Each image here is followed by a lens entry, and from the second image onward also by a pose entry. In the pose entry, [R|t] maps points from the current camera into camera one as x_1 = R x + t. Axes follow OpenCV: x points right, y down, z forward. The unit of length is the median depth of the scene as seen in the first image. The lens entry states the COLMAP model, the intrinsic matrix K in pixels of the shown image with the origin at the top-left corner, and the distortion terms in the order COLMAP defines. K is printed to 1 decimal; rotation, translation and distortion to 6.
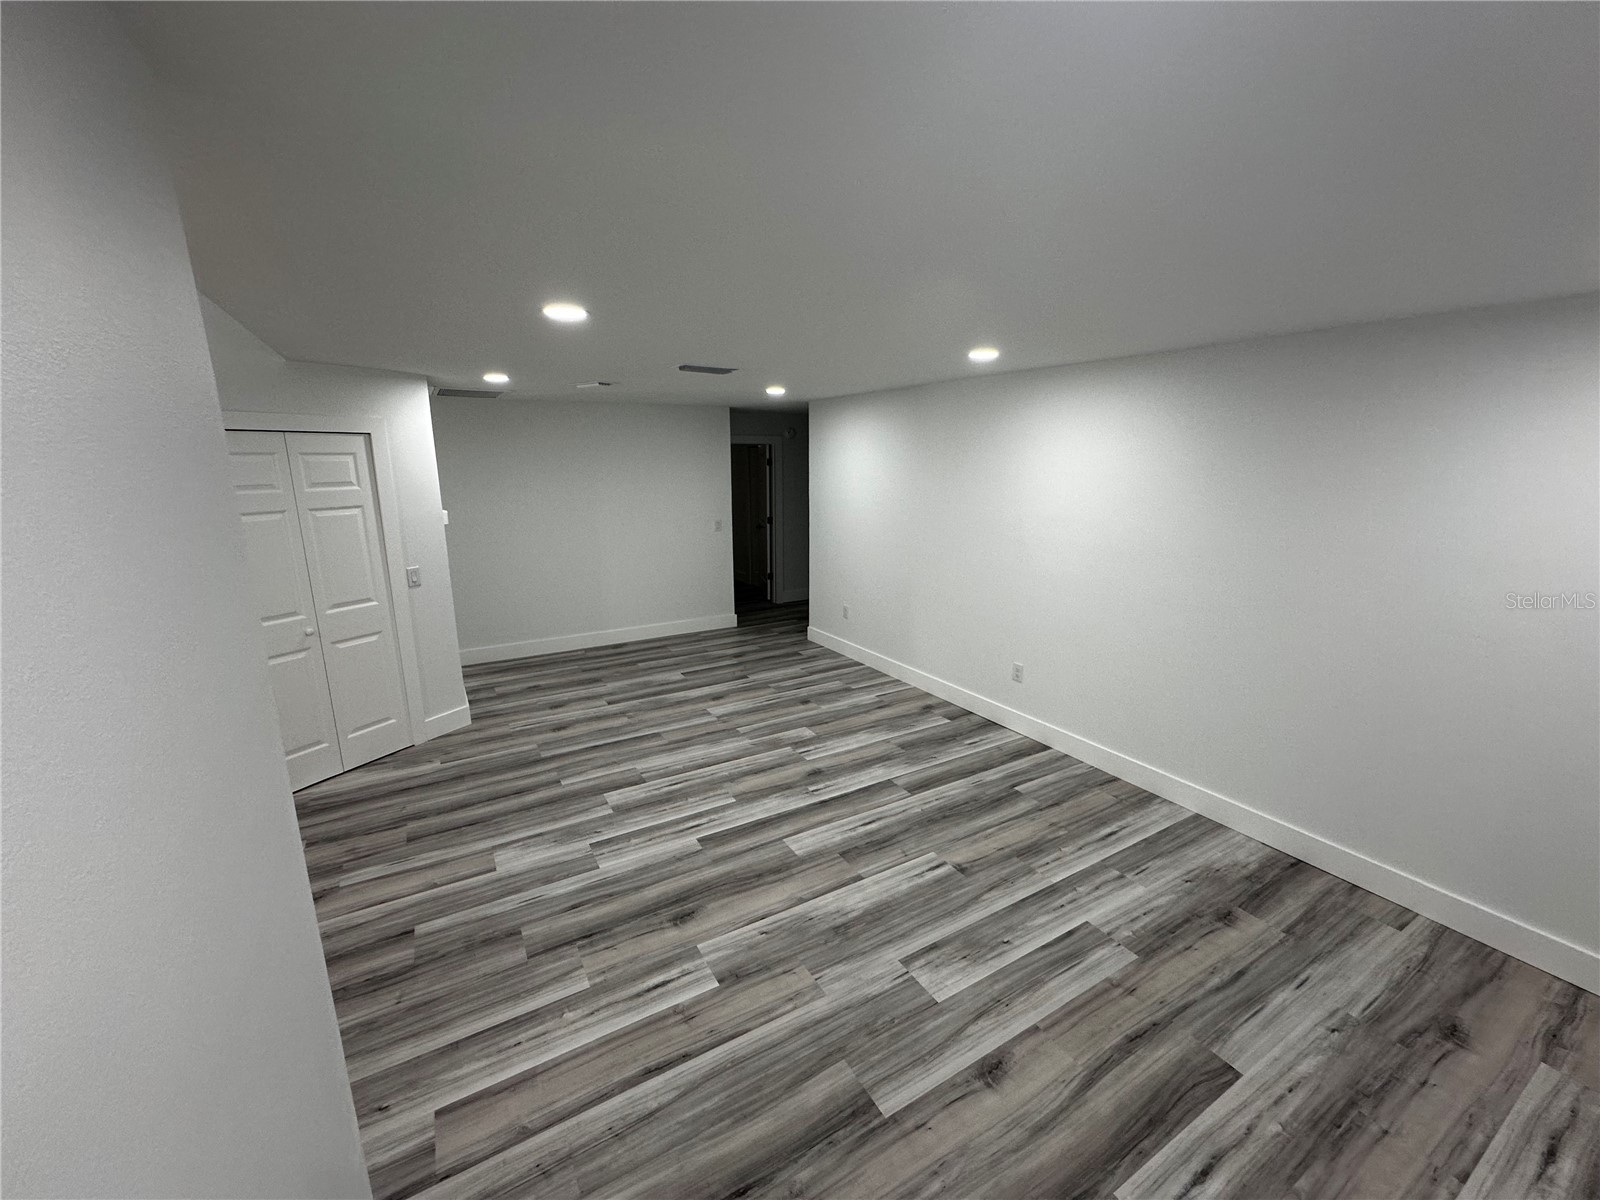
lens RADIAL K [[638.6, 0, 800.9], [0, 638.6, 601.3], [0, 0, 1]] dist [-0.002123, 0.000604]
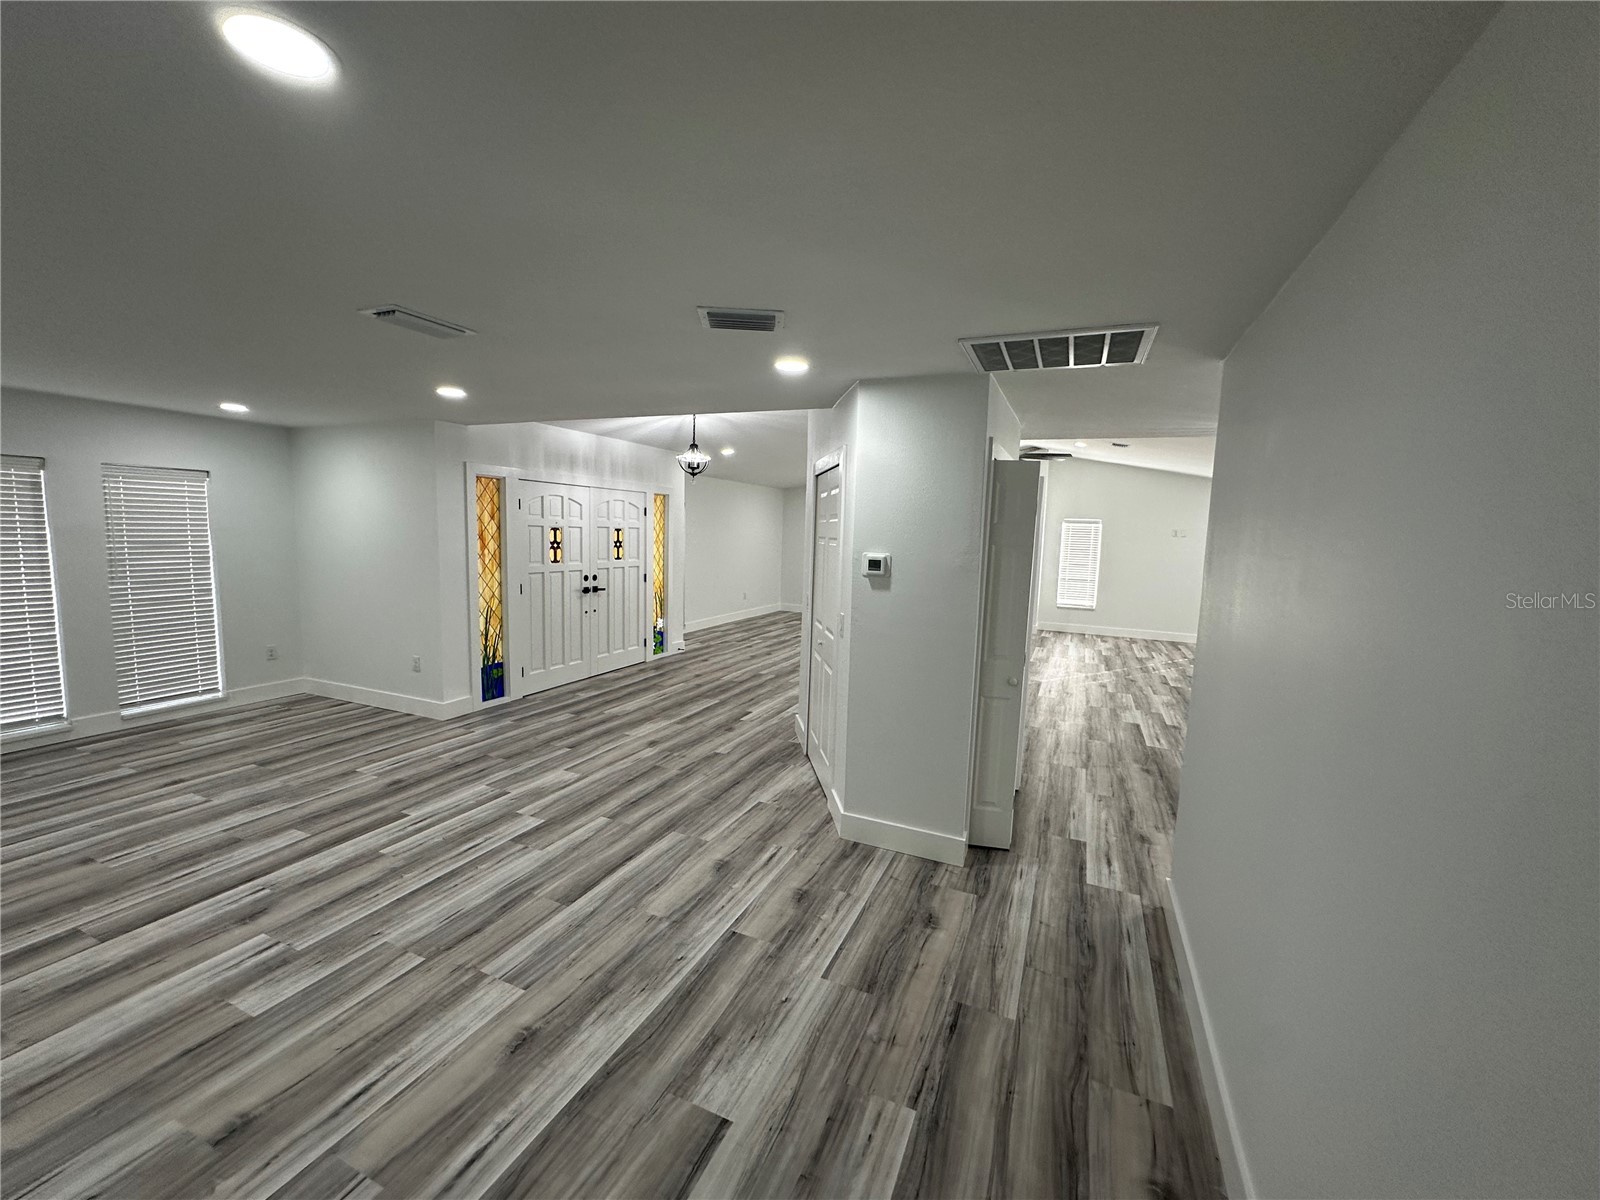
lens RADIAL K [[638.6, 0, 800.9], [0, 638.6, 601.3], [0, 0, 1]] dist [-0.002123, 0.000604]
pose [[-0.808468, 0.042751, -0.586985, -0.062966], [-0.159913, 0.943880, 0.288996, -0.321455], [0.566398, 0.327510, -0.756261, 1.681863]]
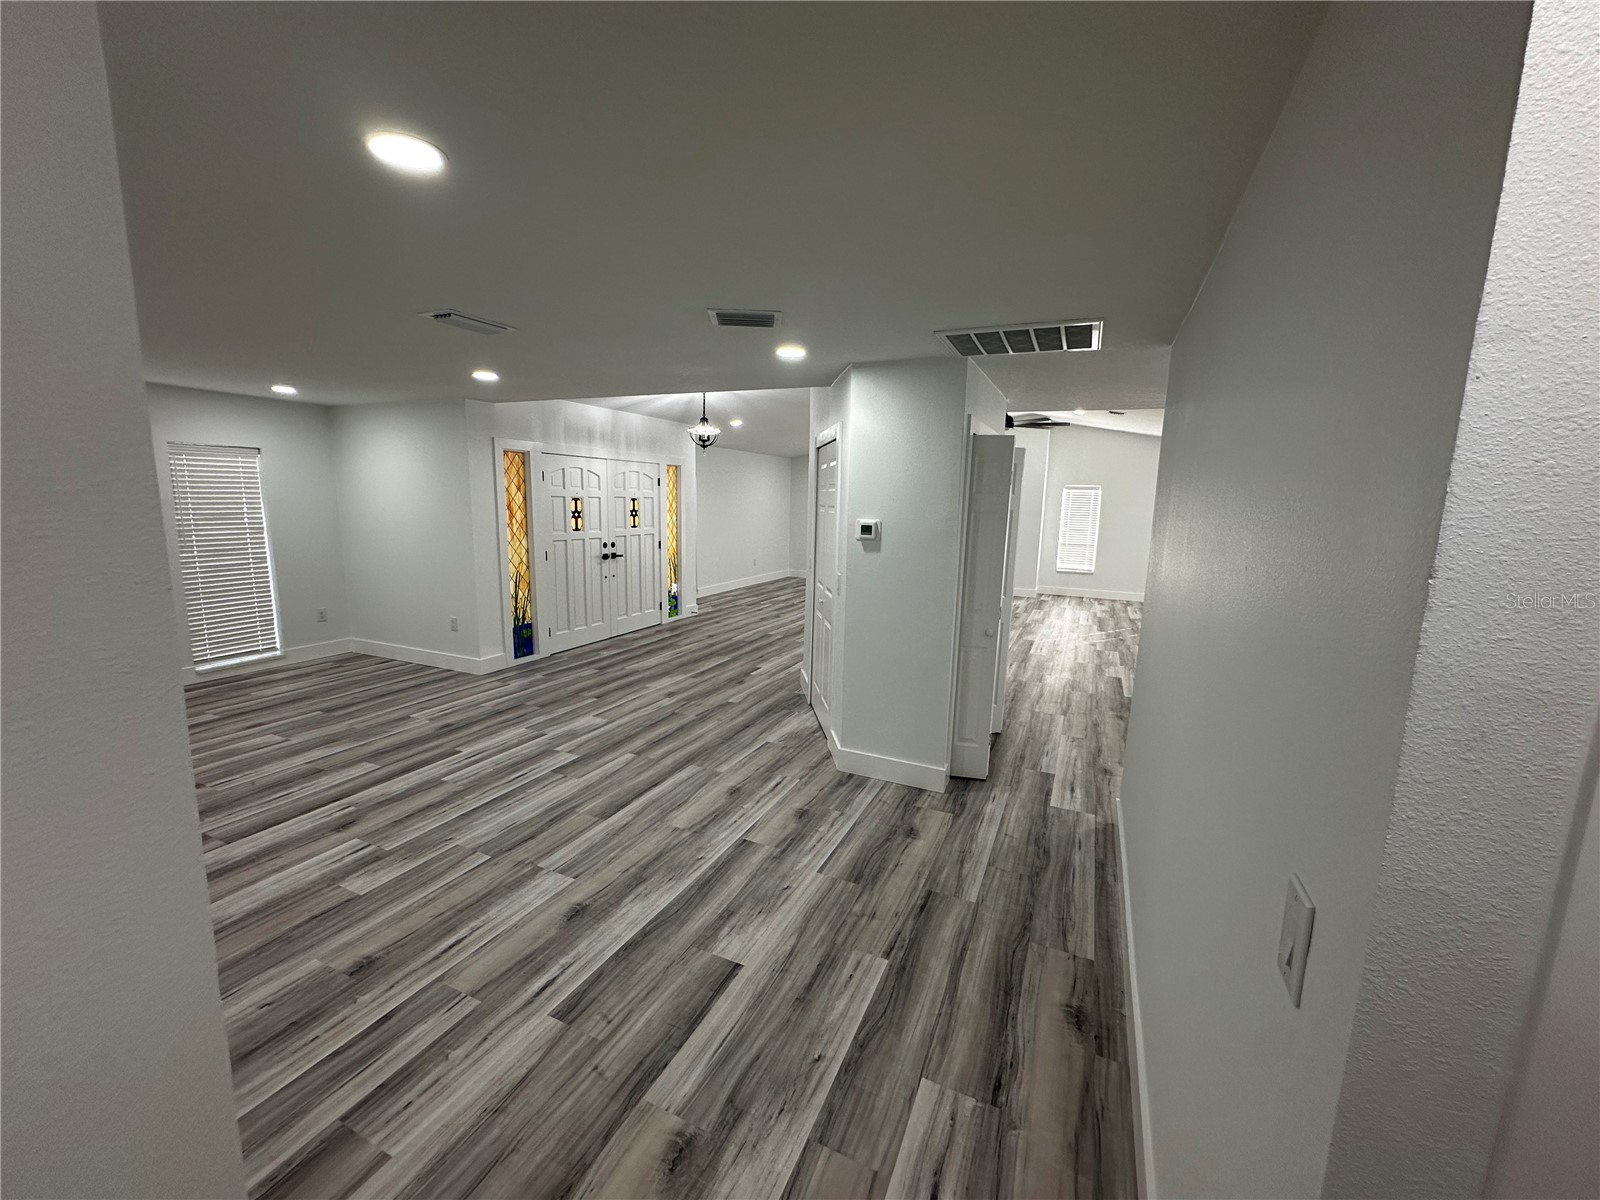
lens RADIAL K [[638.6, 0, 800.9], [0, 638.6, 601.3], [0, 0, 1]] dist [-0.002123, 0.000604]
pose [[-0.818134, 0.075676, -0.570027, -0.010823], [-0.149564, 0.929179, 0.338019, -0.345338], [0.555237, 0.361800, -0.748874, 1.776077]]
